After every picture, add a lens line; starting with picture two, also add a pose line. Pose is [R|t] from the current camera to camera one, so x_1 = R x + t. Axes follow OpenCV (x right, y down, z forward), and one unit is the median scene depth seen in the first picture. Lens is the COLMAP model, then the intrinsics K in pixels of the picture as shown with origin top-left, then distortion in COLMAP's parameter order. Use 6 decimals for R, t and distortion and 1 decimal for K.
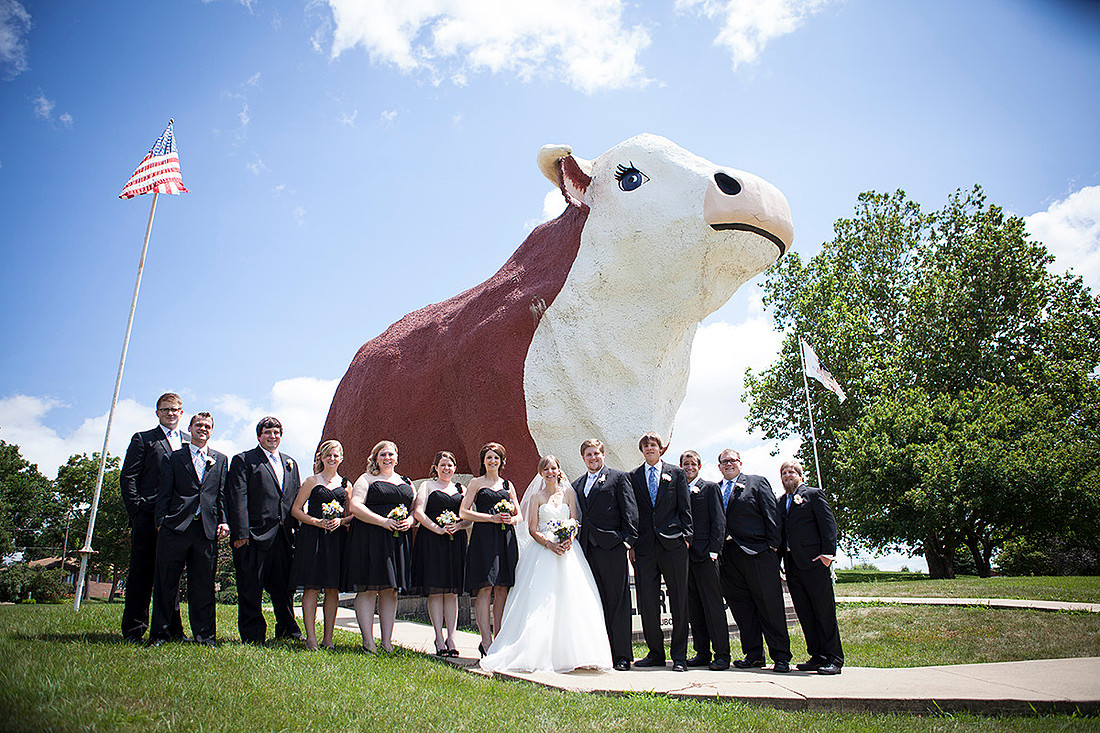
lens RADIAL K [[792.9, 0, 550.0], [0, 792.9, 366.5], [0, 0, 1]] dist [-0.097123, 0.084541]
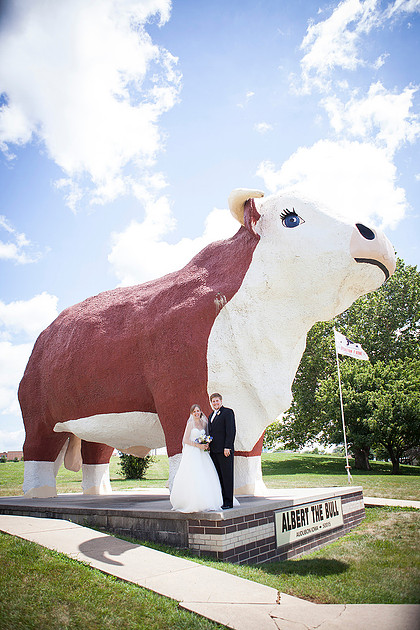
lens RADIAL K [[452.0, 0, 210.0], [0, 452.0, 315.0], [0, 0, 1]] dist [-0.099525, 0.072840]
pose [[0.977136, 0.087928, 0.193584, -0.185092], [-0.084133, 0.996068, -0.027754, -0.025873], [-0.195263, 0.010832, 0.980691, 0.212126]]
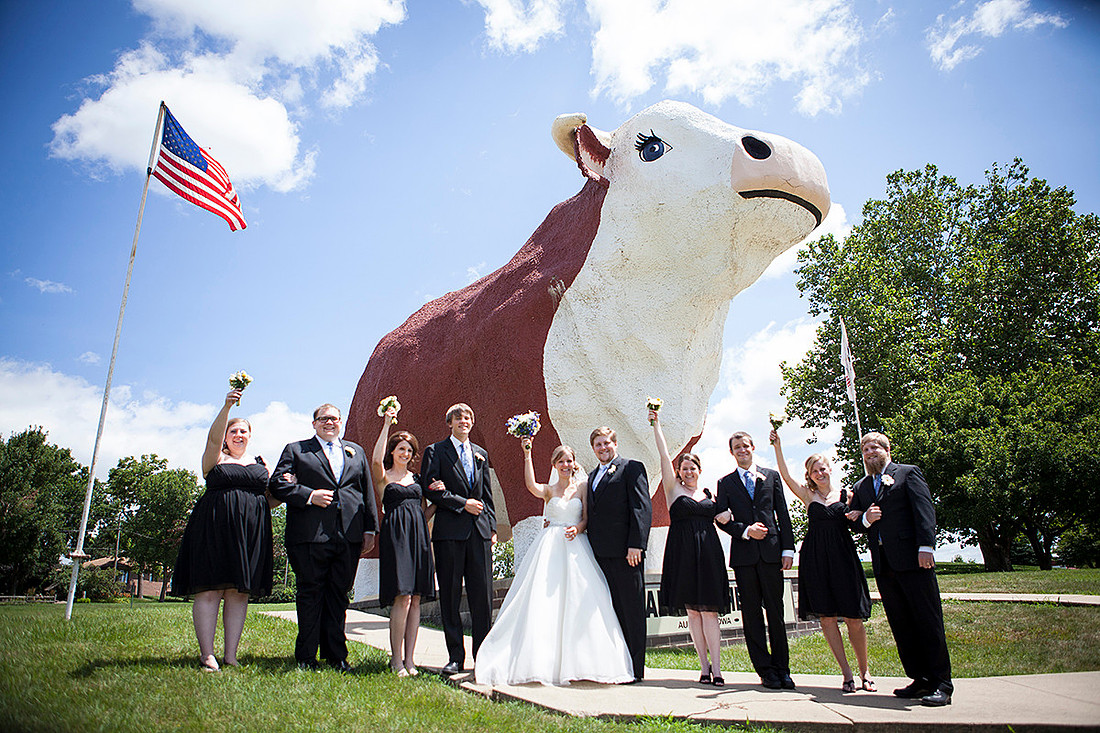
lens RADIAL K [[789.1, 0, 550.0], [0, 789.1, 366.5], [0, 0, 1]] dist [-0.099525, 0.072840]
pose [[0.998335, -0.024381, -0.052273, 0.023212], [0.024703, 0.999680, 0.005509, 0.011696], [0.052122, -0.006791, 0.998618, 0.065215]]
